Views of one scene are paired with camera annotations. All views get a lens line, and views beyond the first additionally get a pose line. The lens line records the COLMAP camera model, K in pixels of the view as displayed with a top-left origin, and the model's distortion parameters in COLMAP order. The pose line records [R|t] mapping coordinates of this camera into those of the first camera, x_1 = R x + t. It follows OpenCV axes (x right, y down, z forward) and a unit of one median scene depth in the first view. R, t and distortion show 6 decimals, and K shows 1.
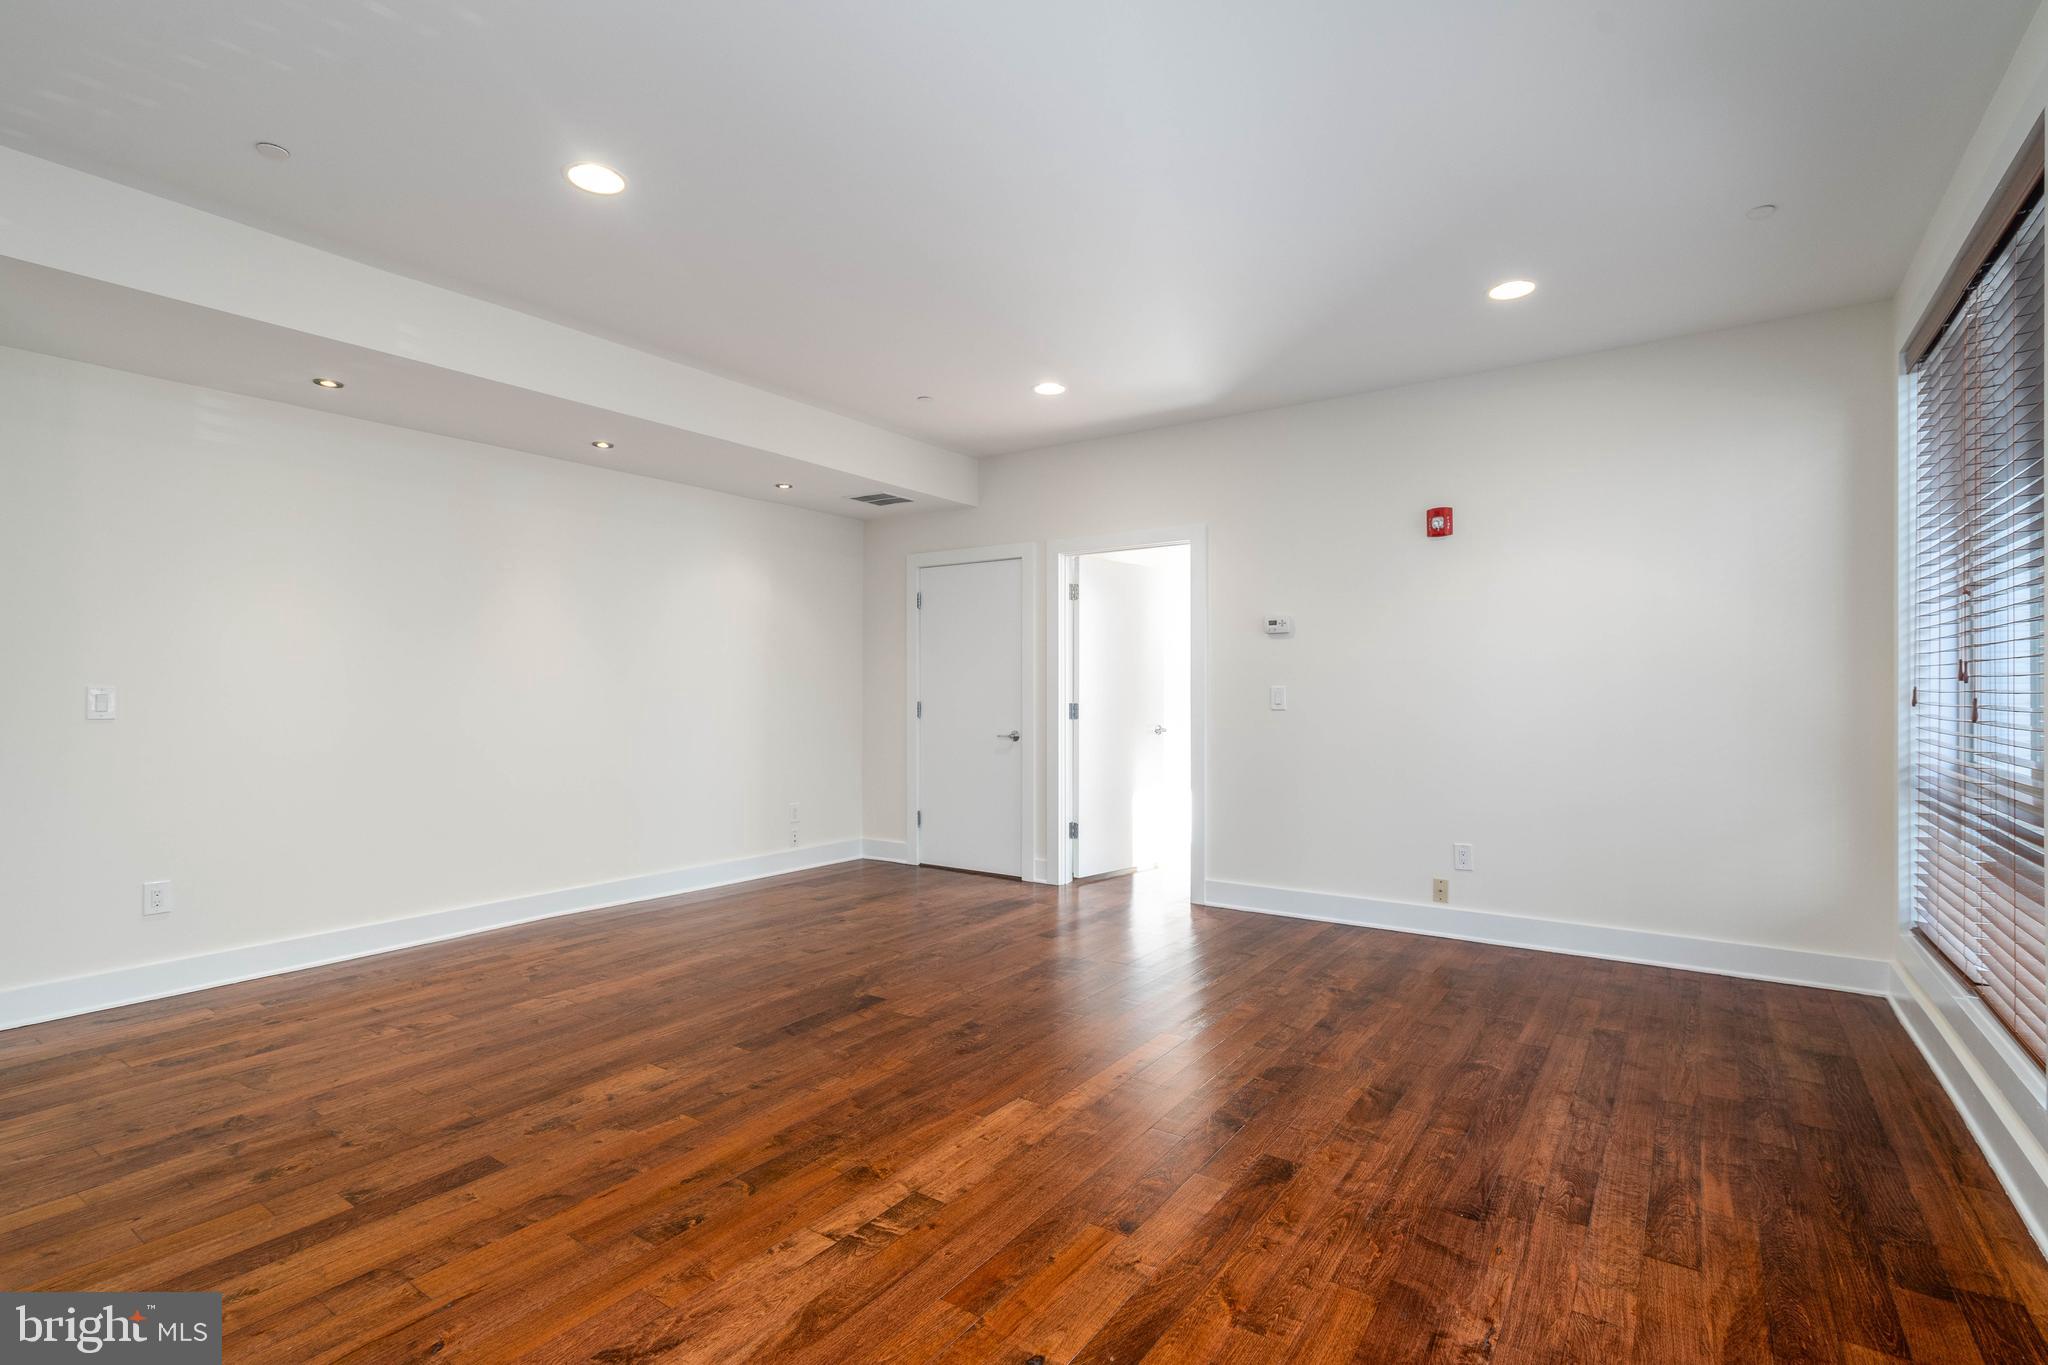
lens RADIAL K [[987.2, 0, 1023.8], [0, 987.2, 684.4], [0, 0, 1]] dist [-0.003567, 0.000216]
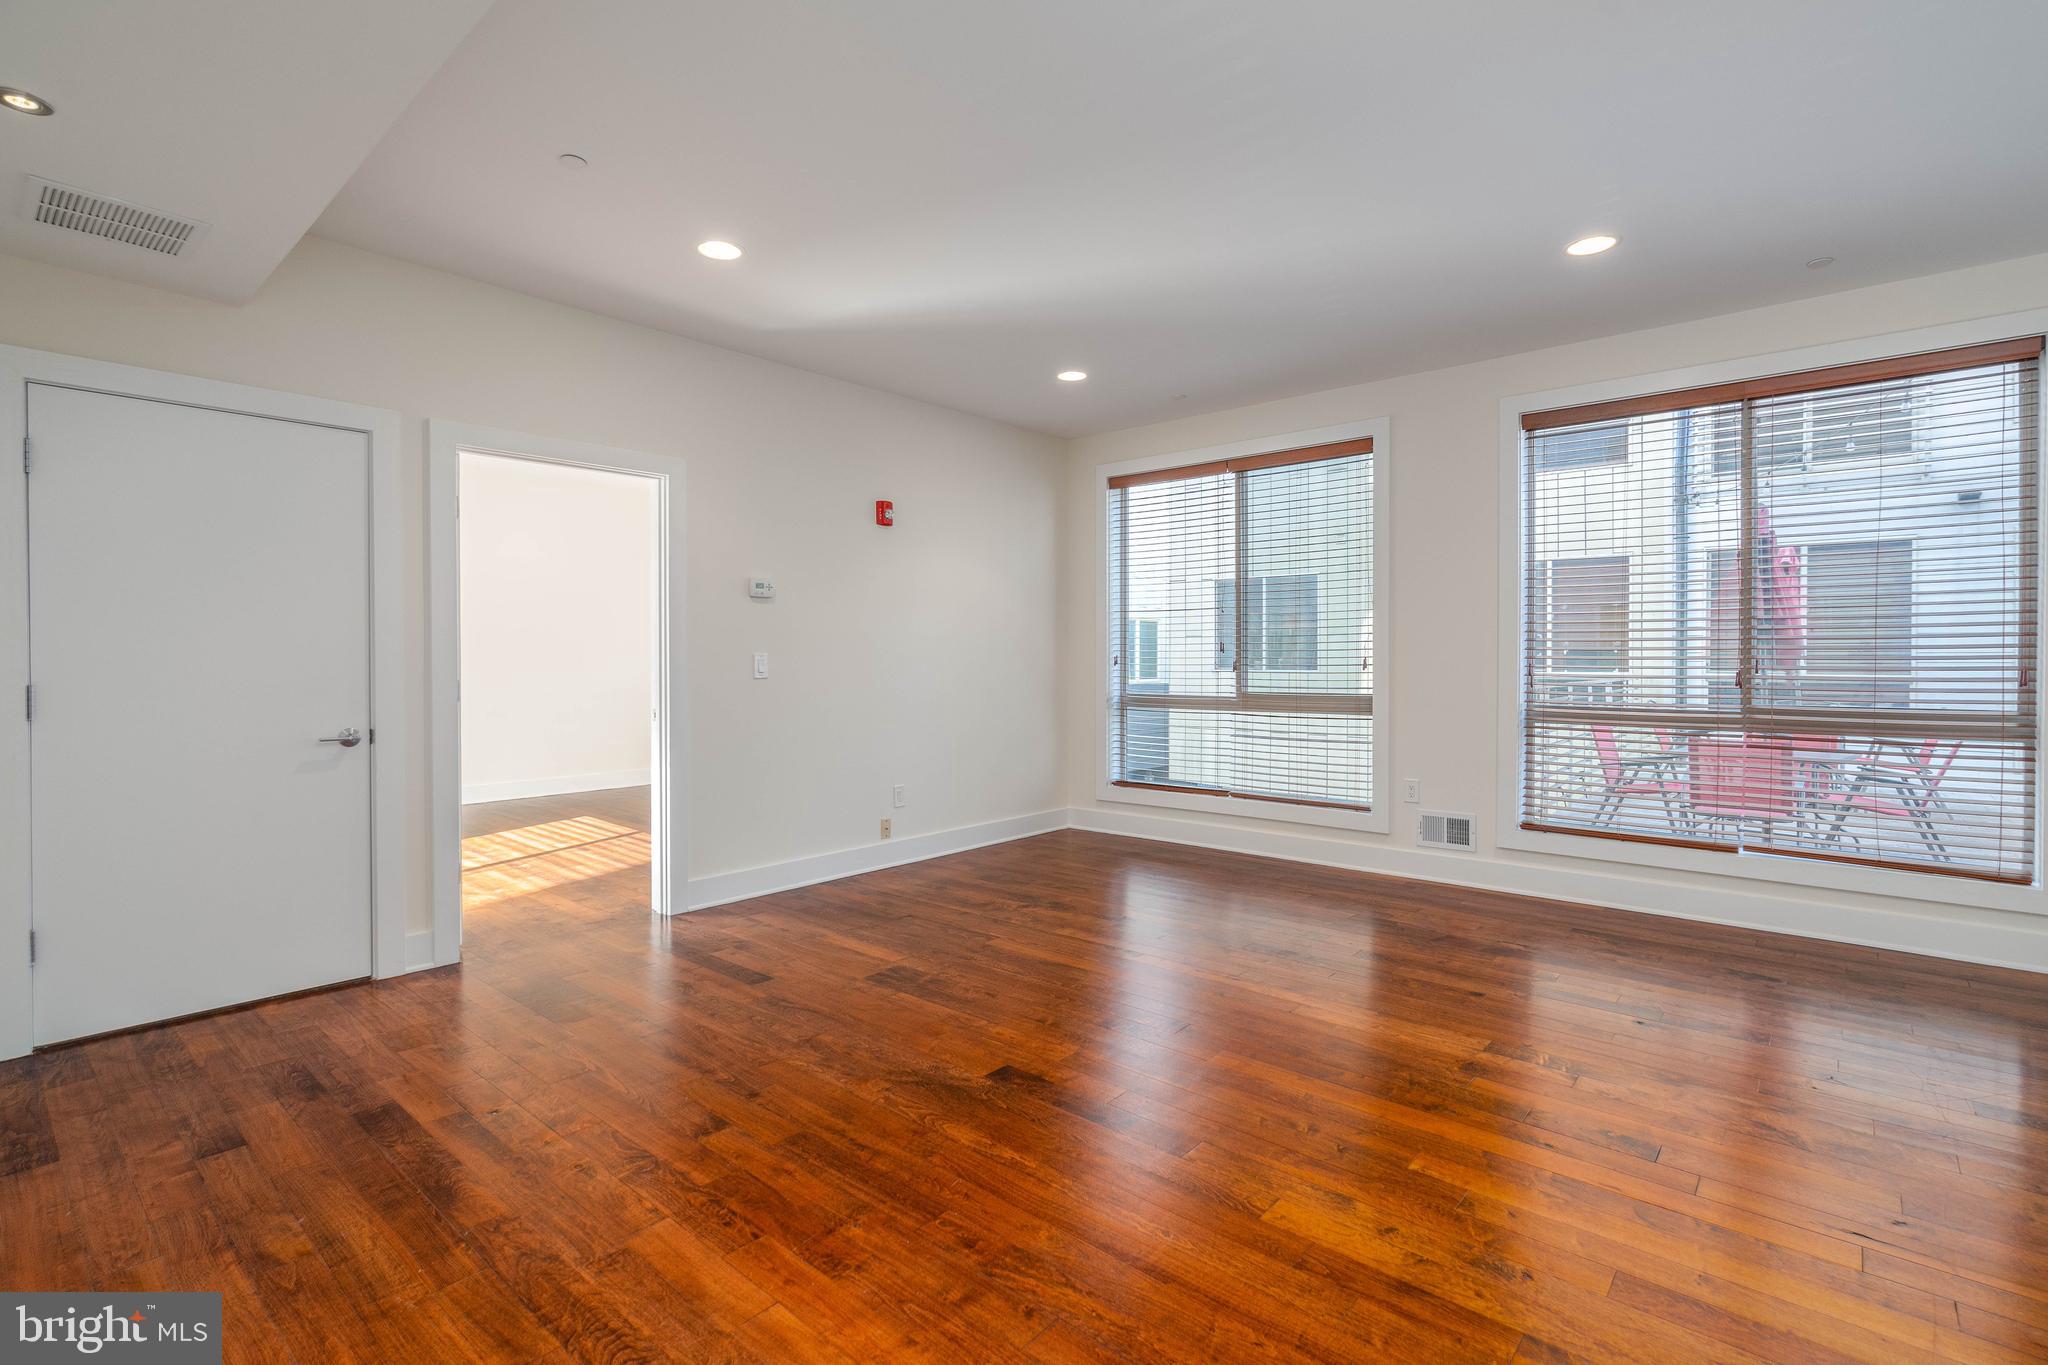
lens RADIAL K [[950.6, 0, 1020.0], [0, 950.6, 662.4], [0, 0, 1]] dist [-0.005456, -0.000854]
pose [[0.095873, -0.005775, 0.995377, -0.940654], [-0.004205, 0.999972, 0.006207, 0.005468], [-0.995385, -0.004781, 0.095846, 1.006428]]
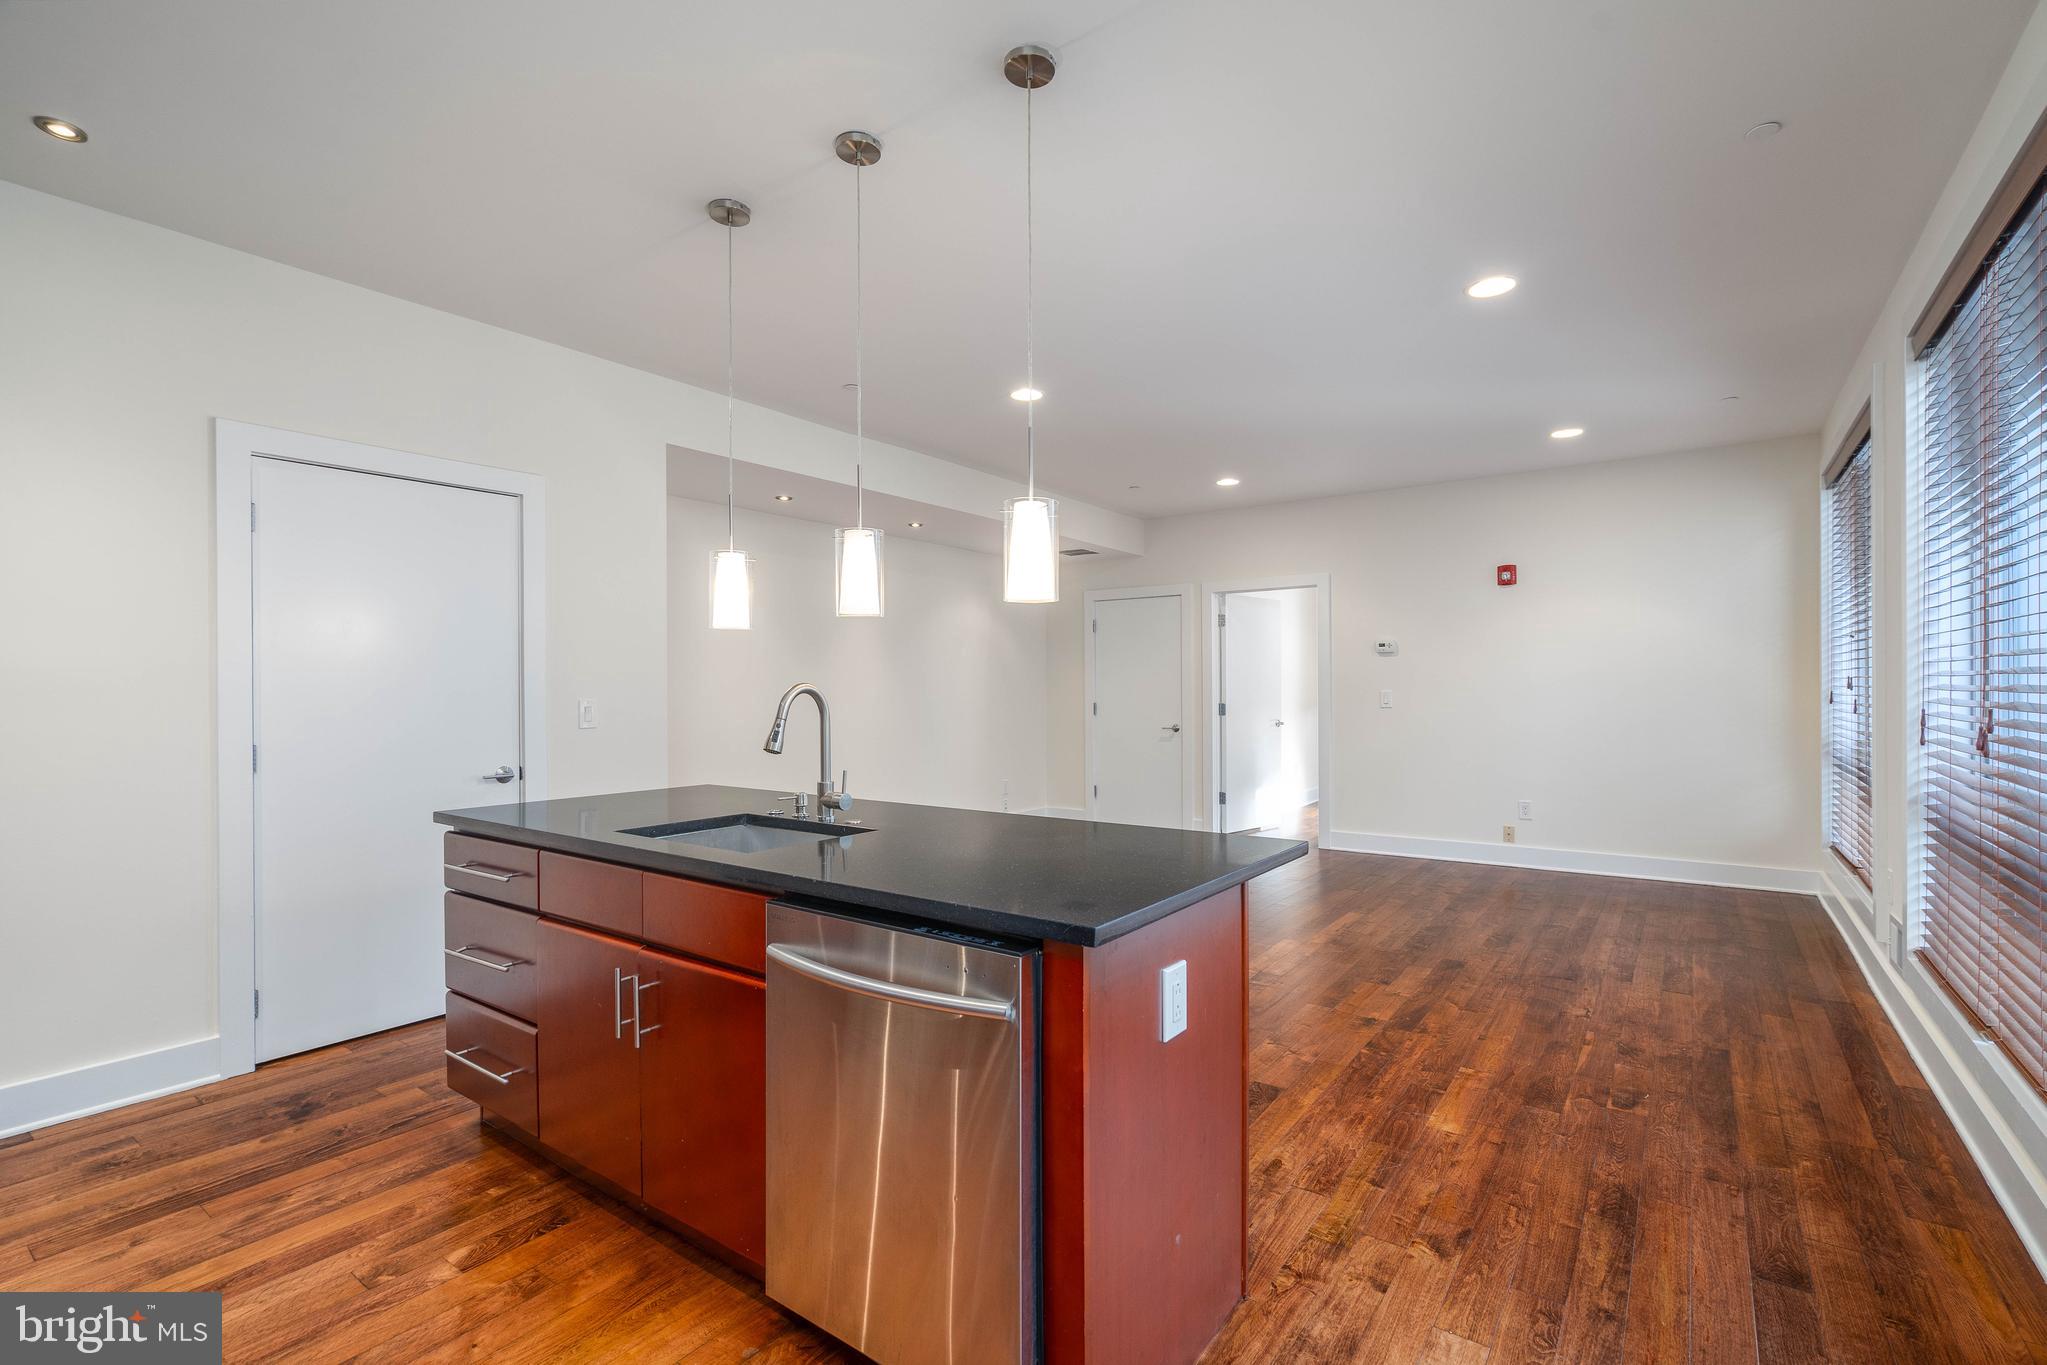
lens RADIAL K [[950.1, 0, 1016.5], [0, 950.1, 685.5], [0, 0, 1]] dist [-0.005456, -0.000854]
pose [[0.999769, -0.005467, -0.020764, -0.355417], [0.005515, 0.999982, 0.002253, -0.017368], [0.020752, -0.002367, 0.999782, -0.526661]]
